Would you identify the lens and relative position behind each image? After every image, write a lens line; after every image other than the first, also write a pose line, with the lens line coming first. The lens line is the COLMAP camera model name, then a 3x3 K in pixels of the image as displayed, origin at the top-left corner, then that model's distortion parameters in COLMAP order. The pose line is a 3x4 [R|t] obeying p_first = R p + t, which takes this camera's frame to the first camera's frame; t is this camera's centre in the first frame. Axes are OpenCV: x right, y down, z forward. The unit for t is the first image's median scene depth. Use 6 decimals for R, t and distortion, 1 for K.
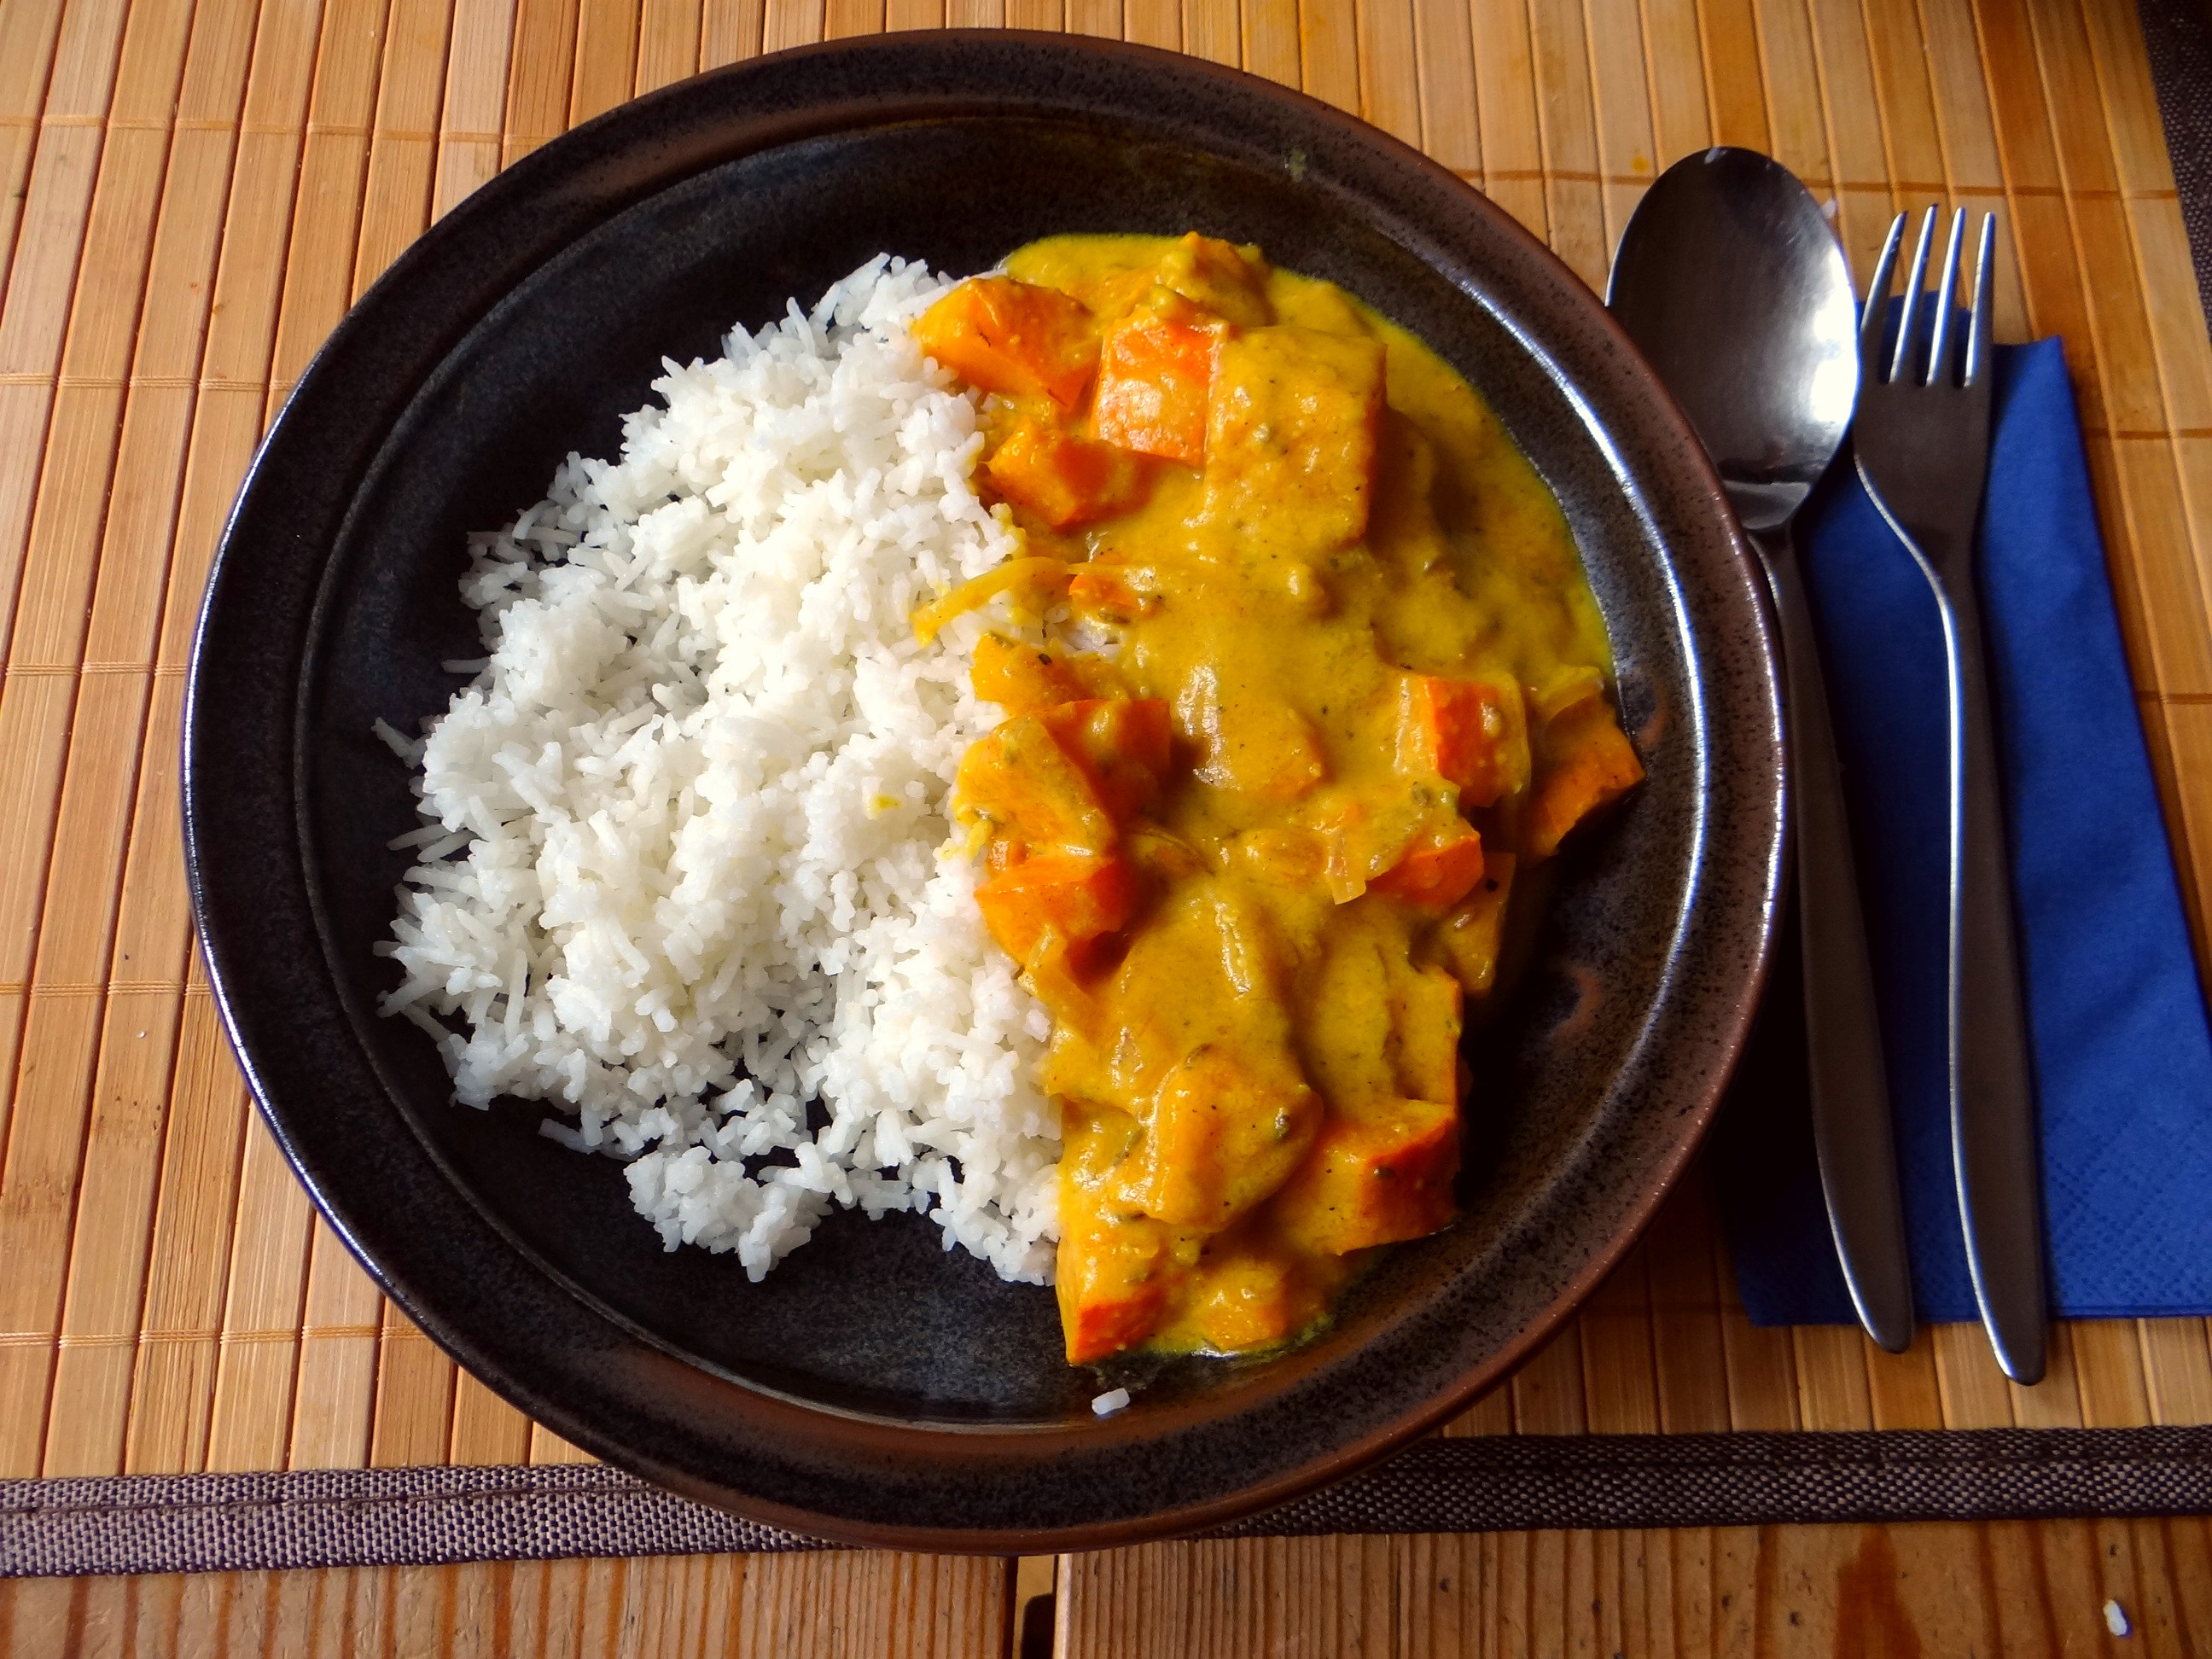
lens RADIAL K [[1728.5, 0, 1119.8], [0, 1728.5, 830.6], [0, 0, 1]] dist [0.007200, -0.004881]
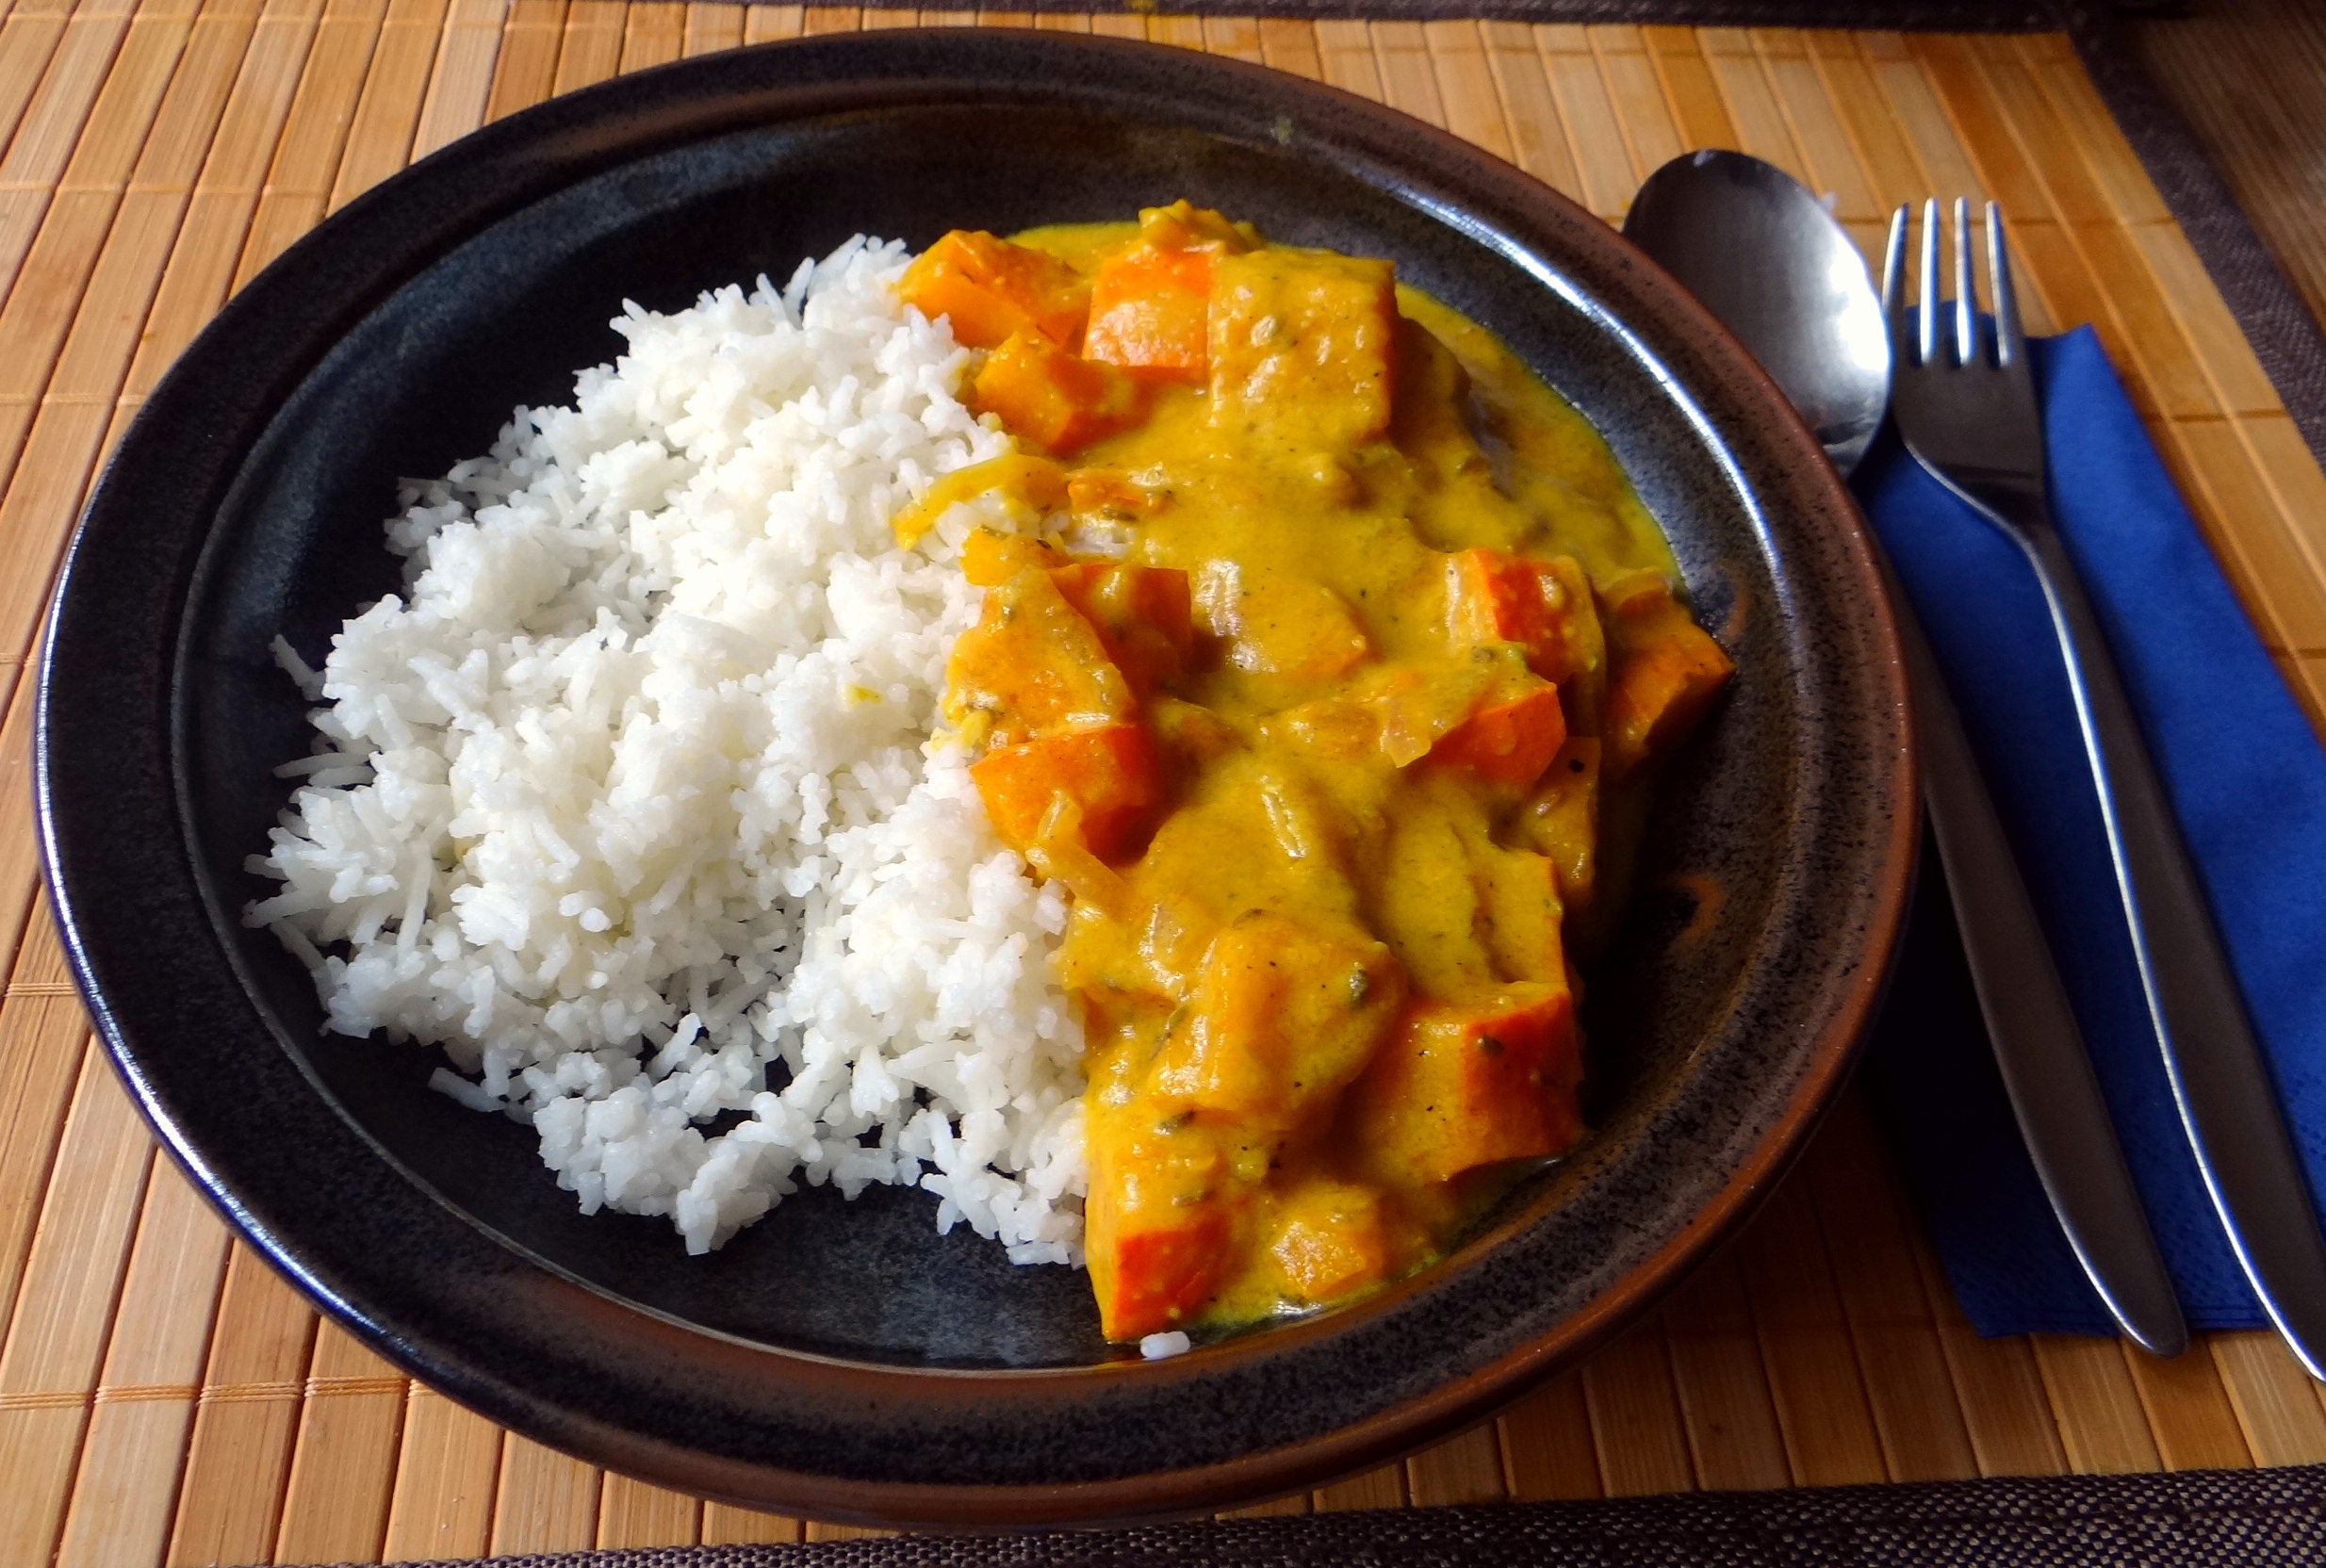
lens RADIAL K [[1910.0, 0, 1138.0], [0, 1910.0, 783.4], [0, 0, 1]] dist [-0.003092, 0.001976]
pose [[0.998689, -0.045229, 0.023959, -0.023484], [0.050671, 0.939751, -0.338083, 0.343284], [-0.007224, 0.338854, 0.940811, 0.118262]]
